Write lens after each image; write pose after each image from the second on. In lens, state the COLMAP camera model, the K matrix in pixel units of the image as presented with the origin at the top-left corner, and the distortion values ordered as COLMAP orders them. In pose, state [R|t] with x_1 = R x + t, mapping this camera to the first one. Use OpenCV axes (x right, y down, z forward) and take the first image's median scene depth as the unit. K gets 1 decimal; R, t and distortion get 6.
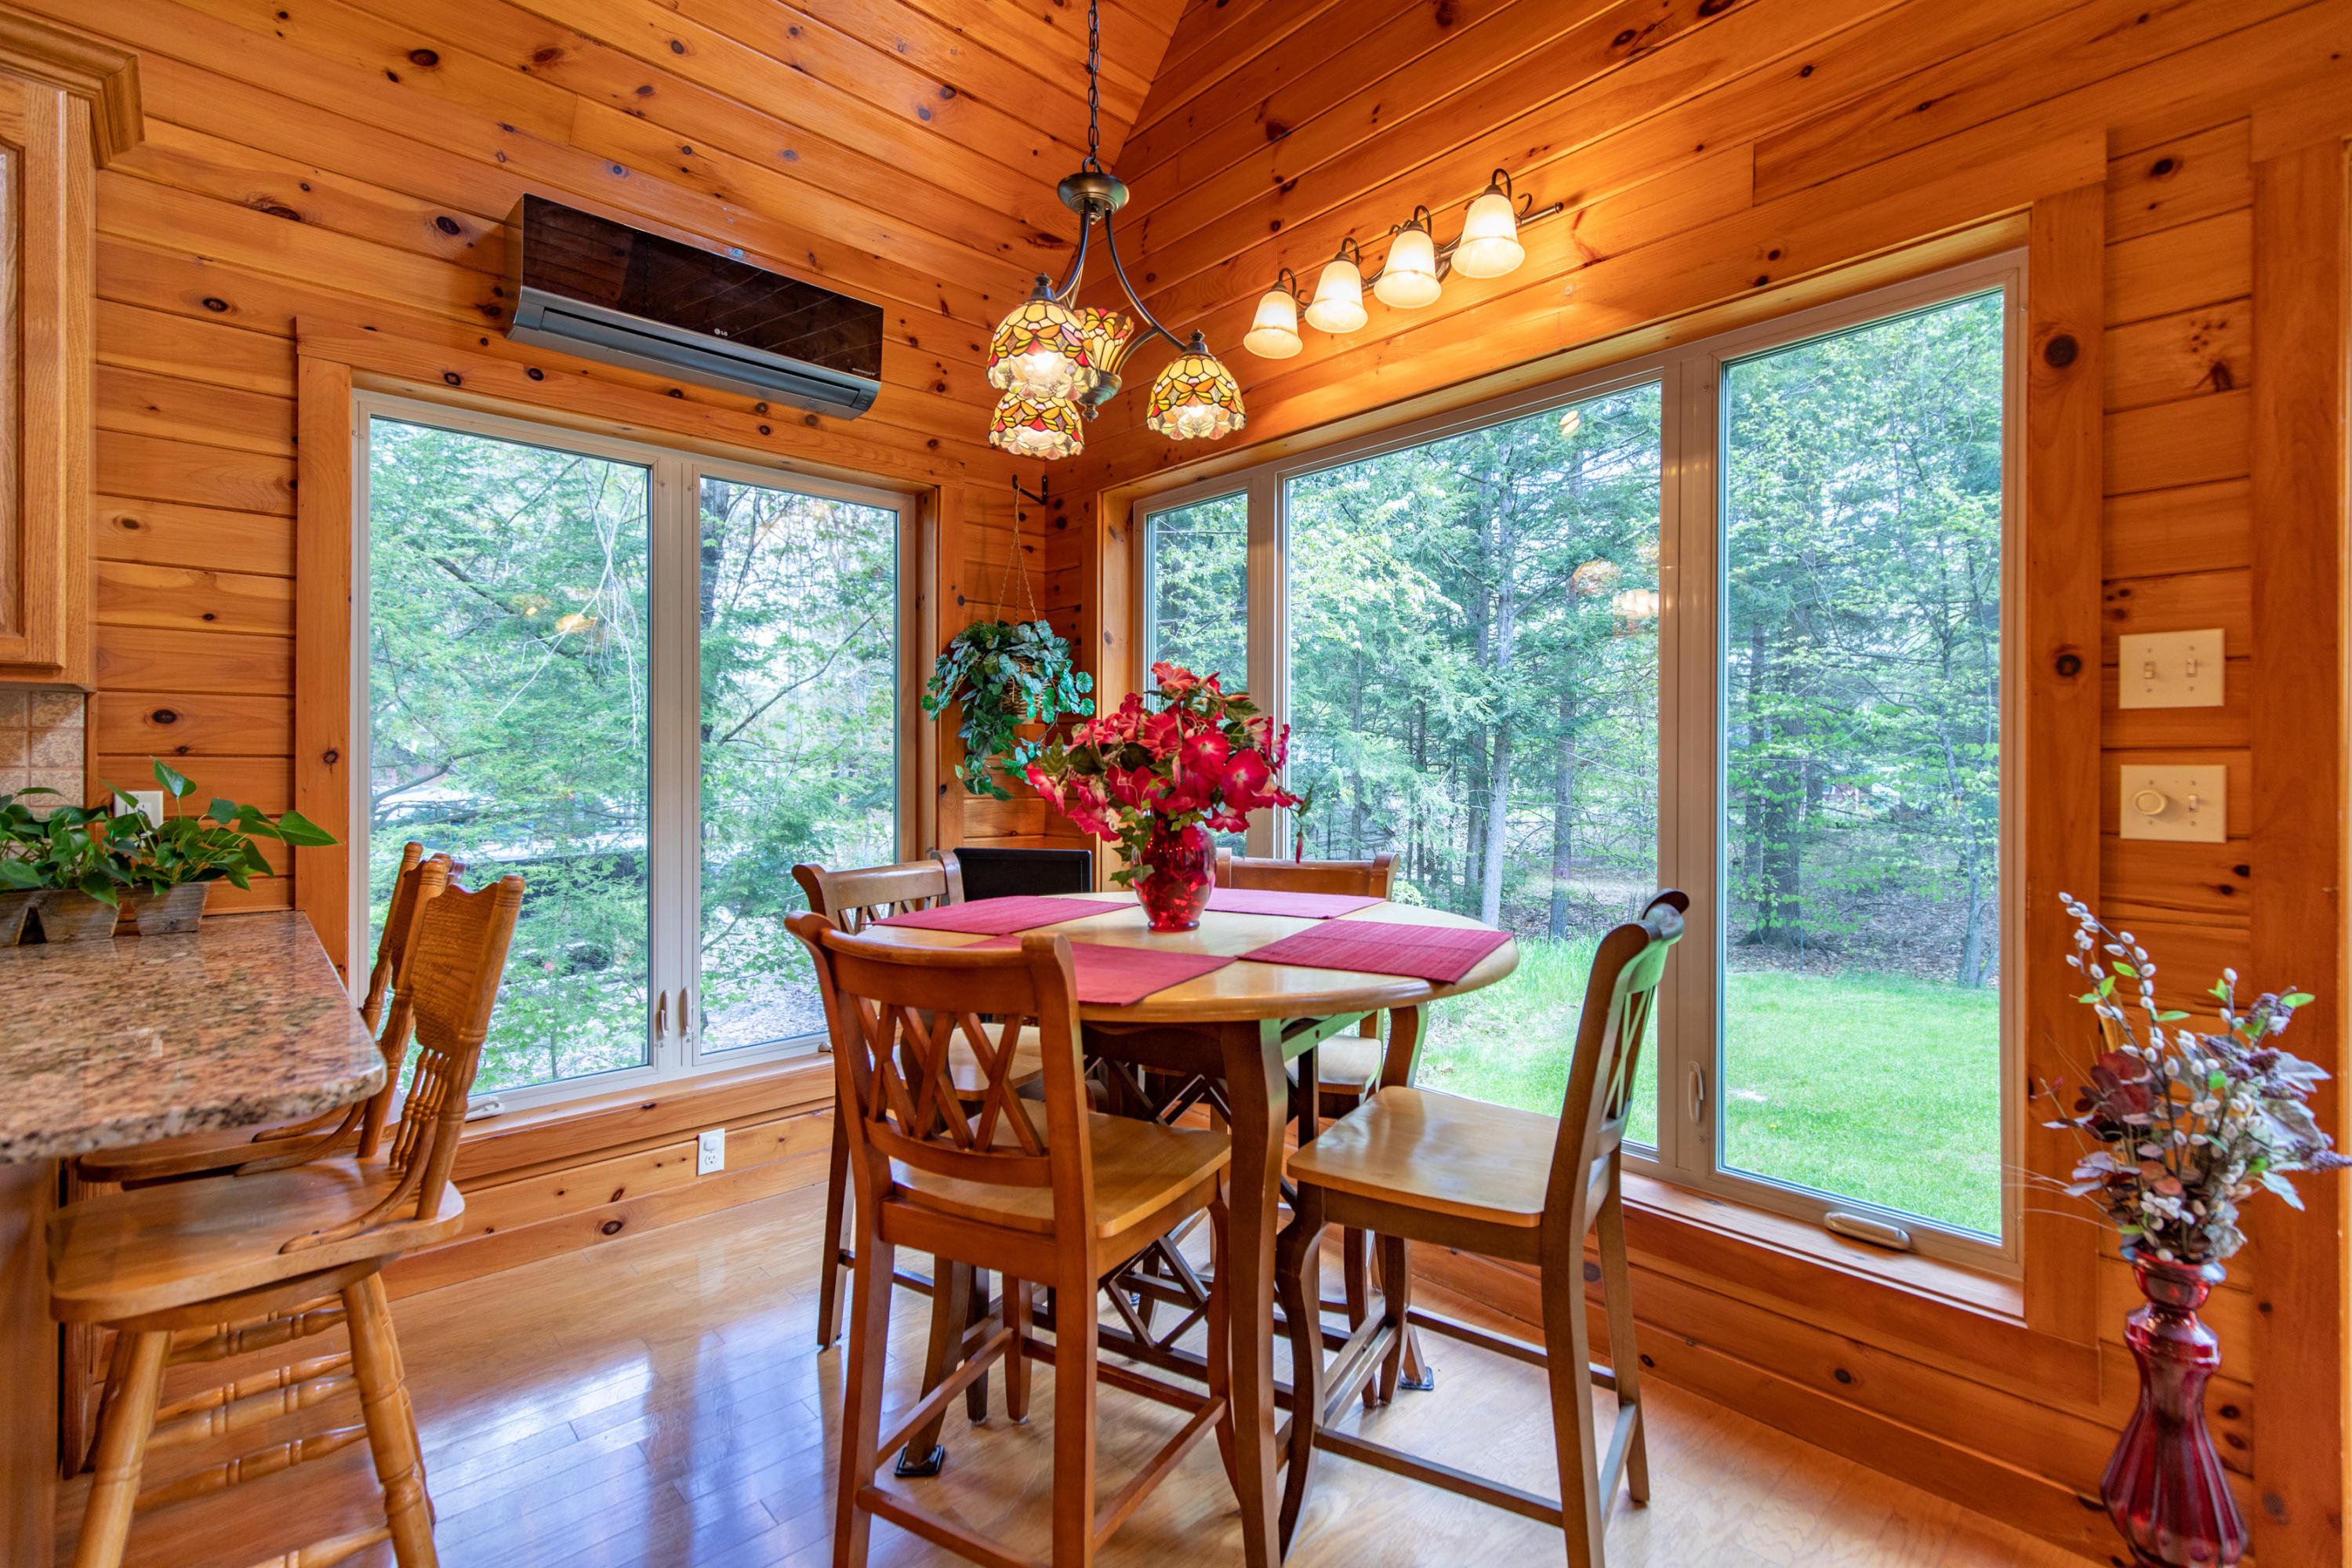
lens RADIAL K [[1059.5, 0, 1177.6], [0, 1059.5, 773.8], [0, 0, 1]] dist [0.011646, -0.001082]
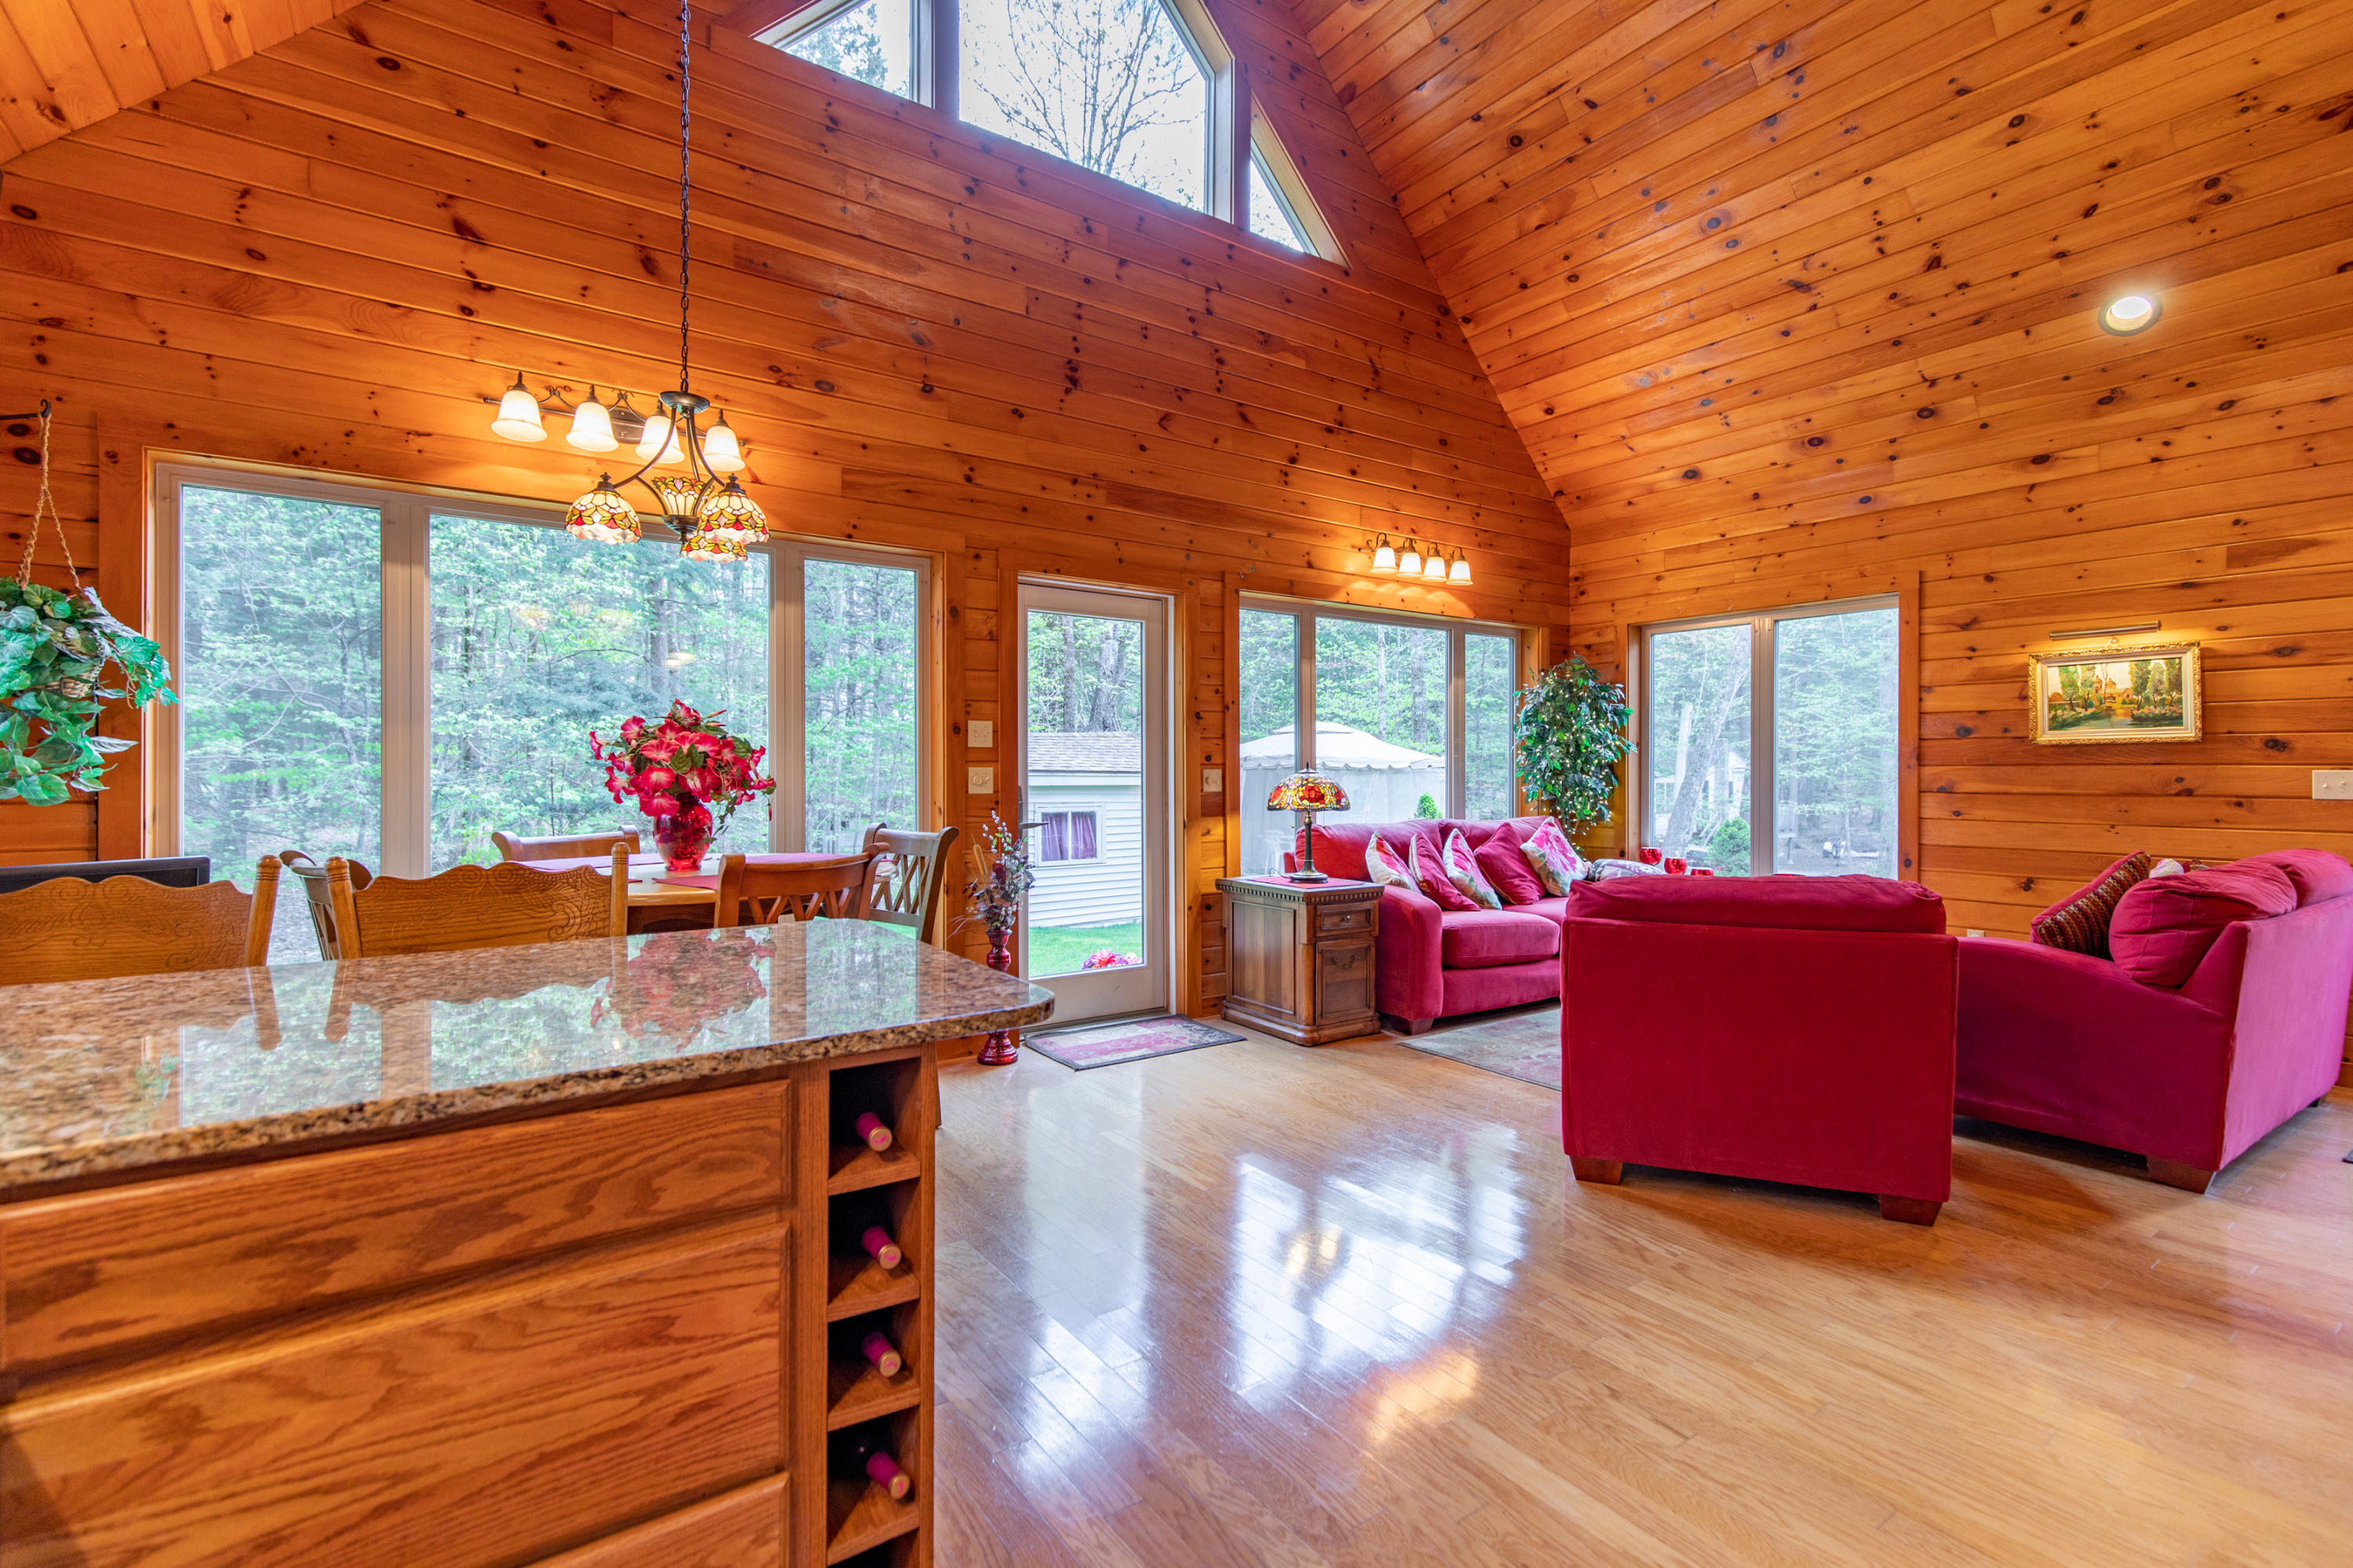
lens RADIAL K [[1060.0, 0, 1177.7], [0, 1060.0, 778.1], [0, 0, 1]] dist [0.011646, -0.001082]
pose [[0.136246, -0.006118, 0.990656, -1.473477], [0.005262, 0.999971, 0.005451, 0.006349], [-0.990661, 0.004470, 0.136274, 0.079222]]
